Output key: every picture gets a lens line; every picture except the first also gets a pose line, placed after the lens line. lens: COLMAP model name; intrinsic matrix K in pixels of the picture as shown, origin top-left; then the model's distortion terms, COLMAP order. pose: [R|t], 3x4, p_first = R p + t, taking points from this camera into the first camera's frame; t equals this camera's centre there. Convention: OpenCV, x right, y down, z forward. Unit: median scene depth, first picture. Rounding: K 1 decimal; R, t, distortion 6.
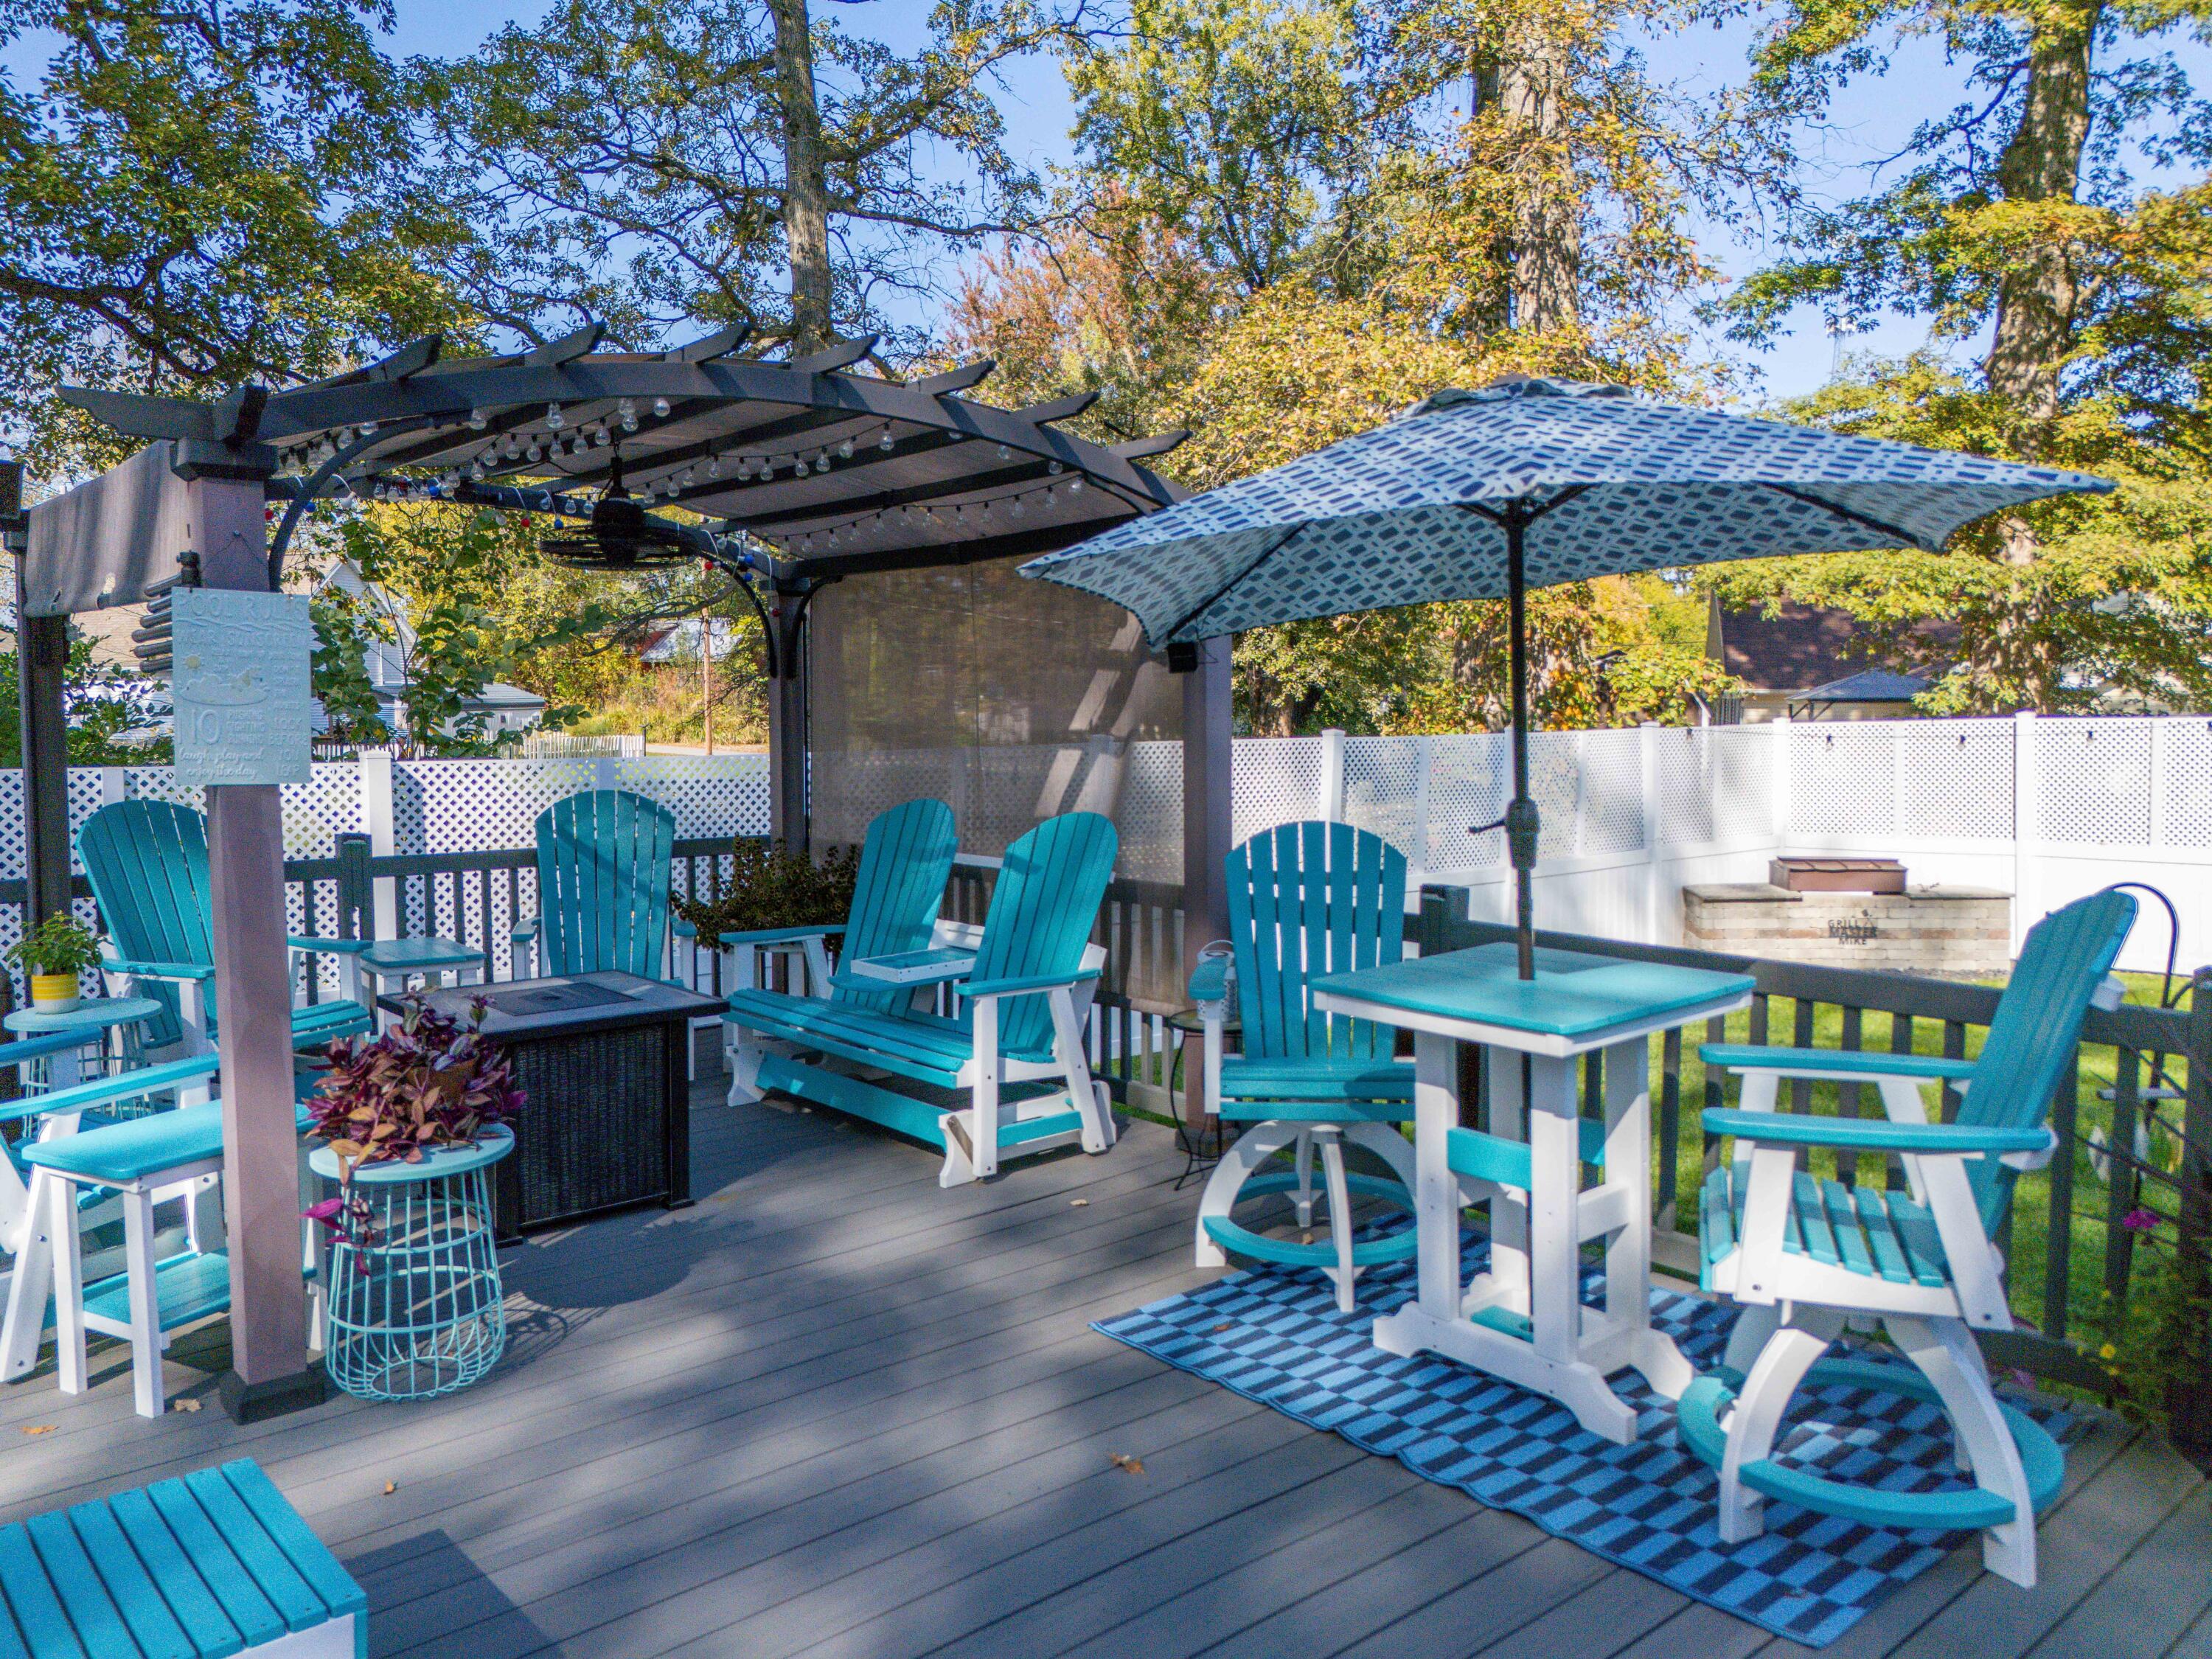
lens RADIAL K [[1632.7, 0, 1106.0], [0, 1632.7, 829.5], [0, 0, 1]] dist [0.089163, -0.077843]
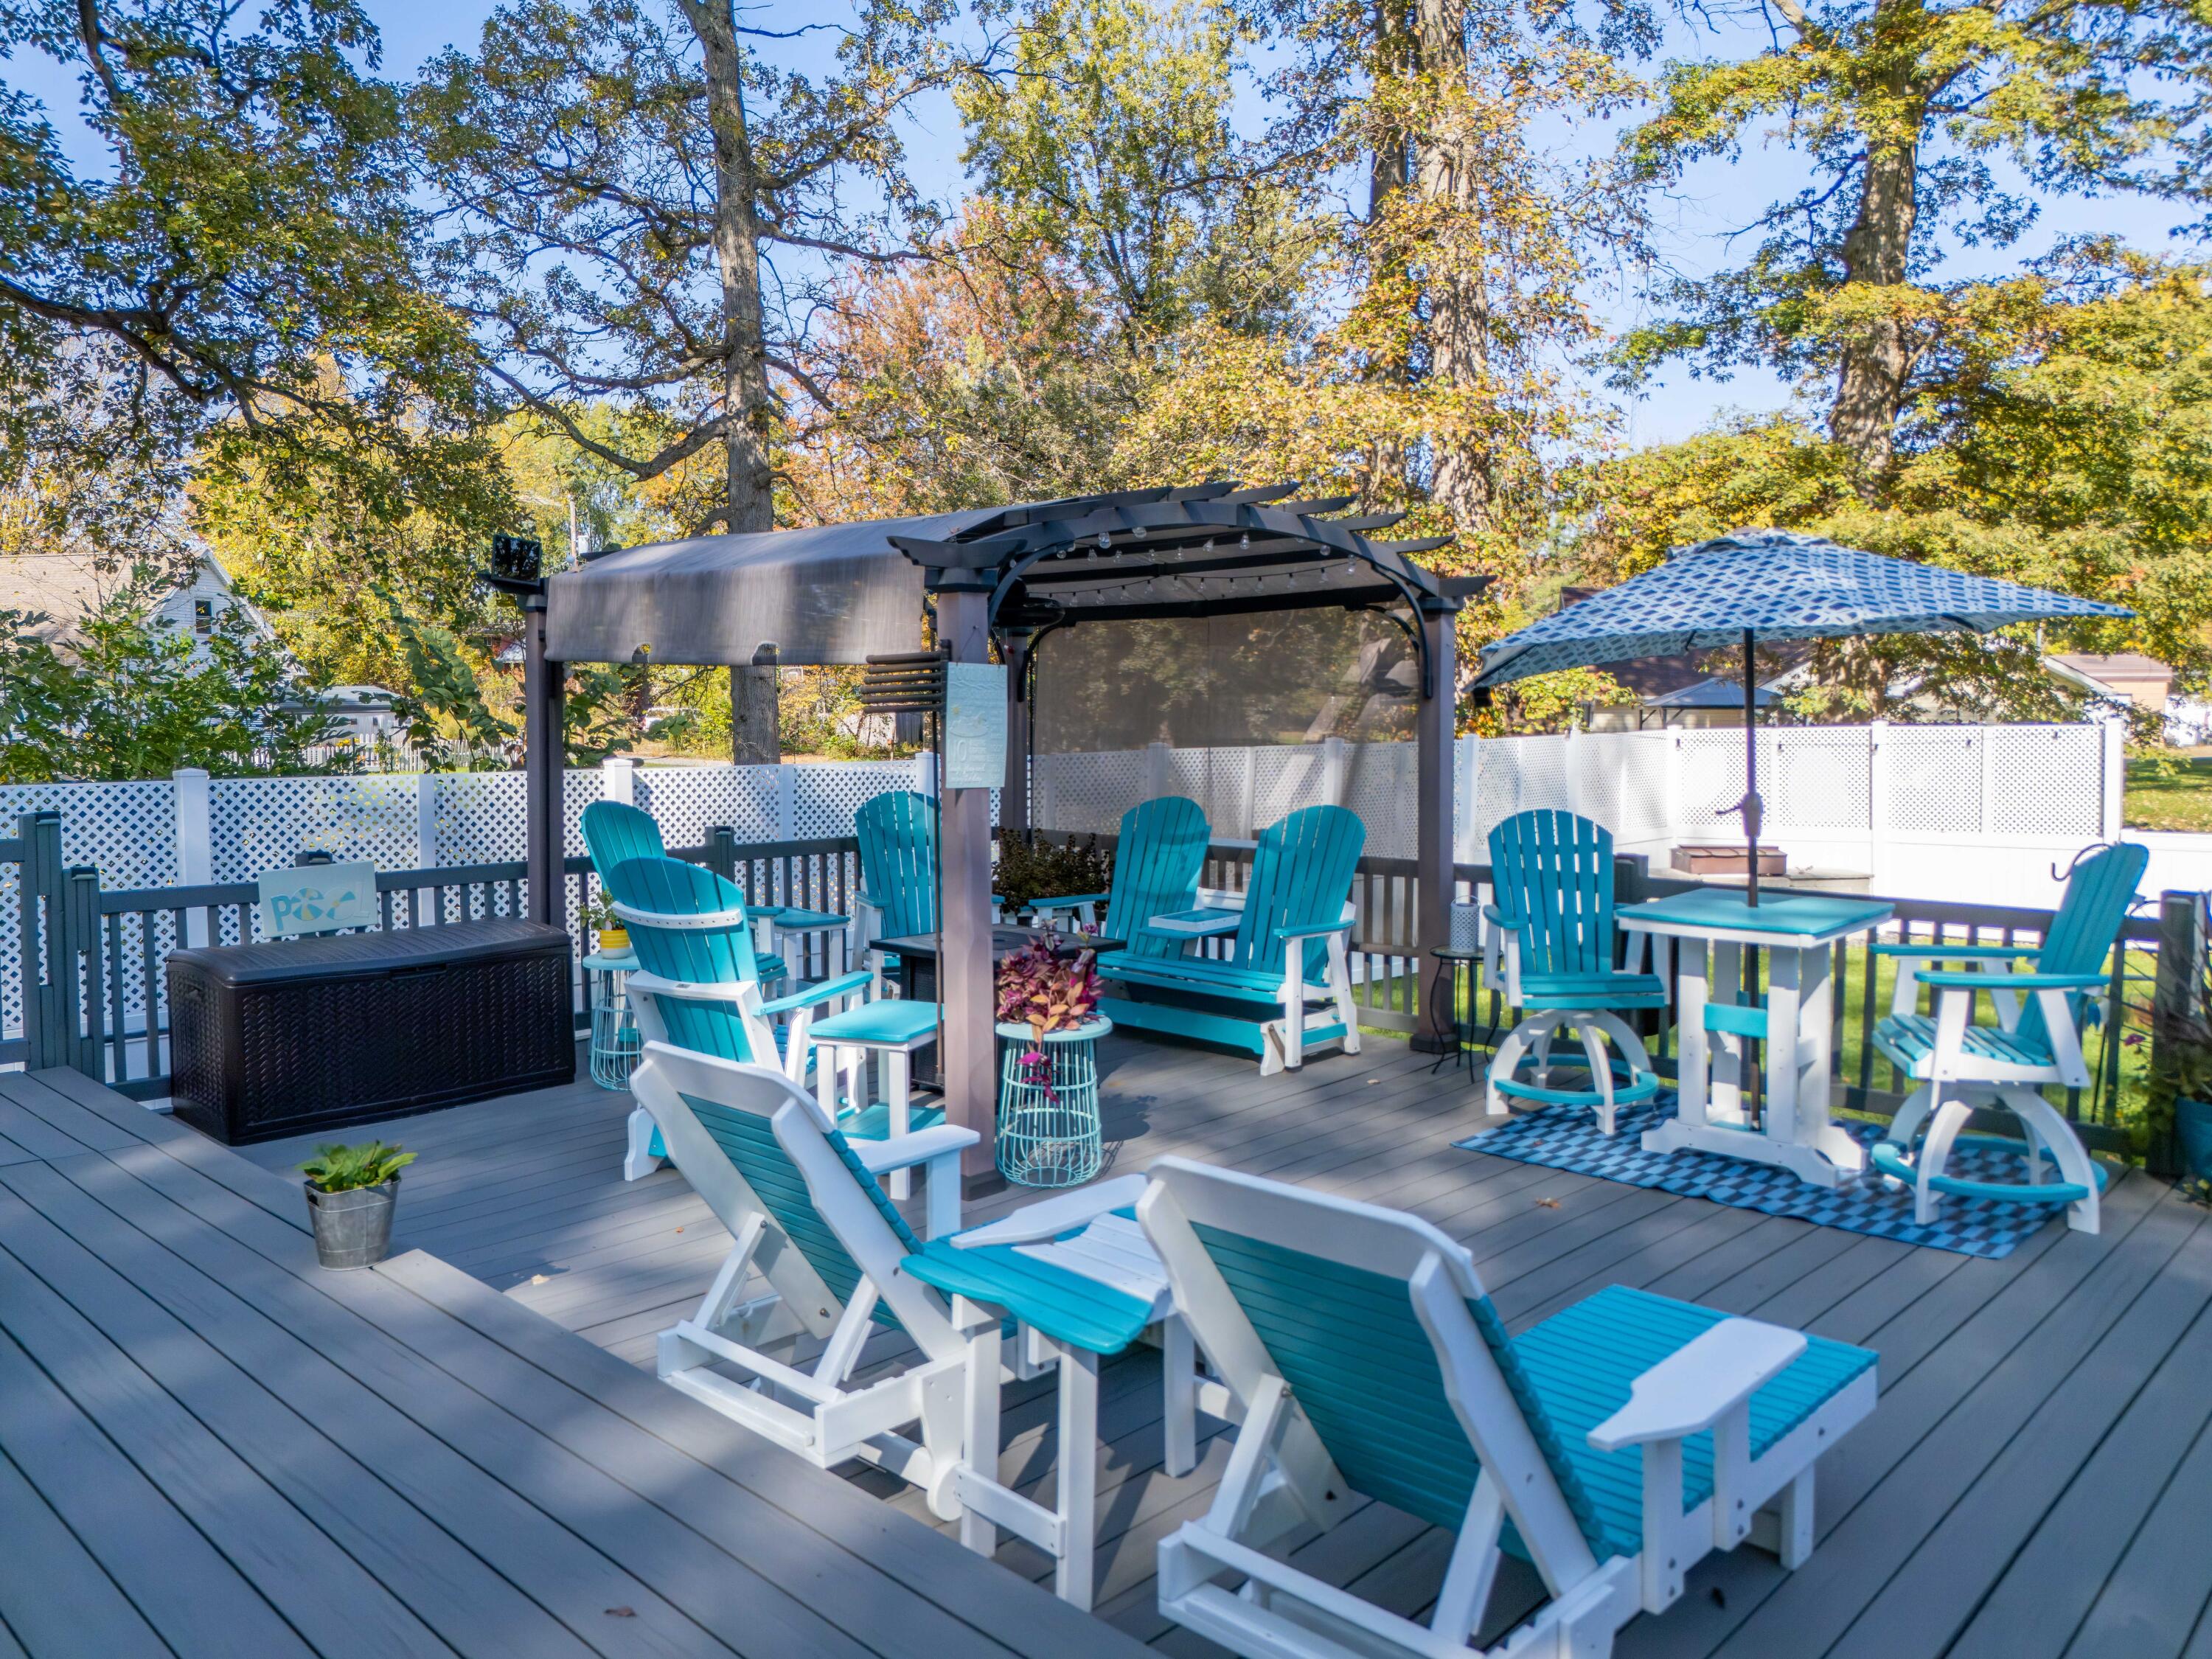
lens RADIAL K [[1632.7, 0, 1106.0], [0, 1632.7, 829.5], [0, 0, 1]] dist [0.089163, -0.077843]
pose [[0.994492, -0.007135, 0.104565, -0.090459], [0.007174, 0.999974, 0.000007, 0.002141], [-0.104563, 0.000744, 0.994518, -0.087480]]
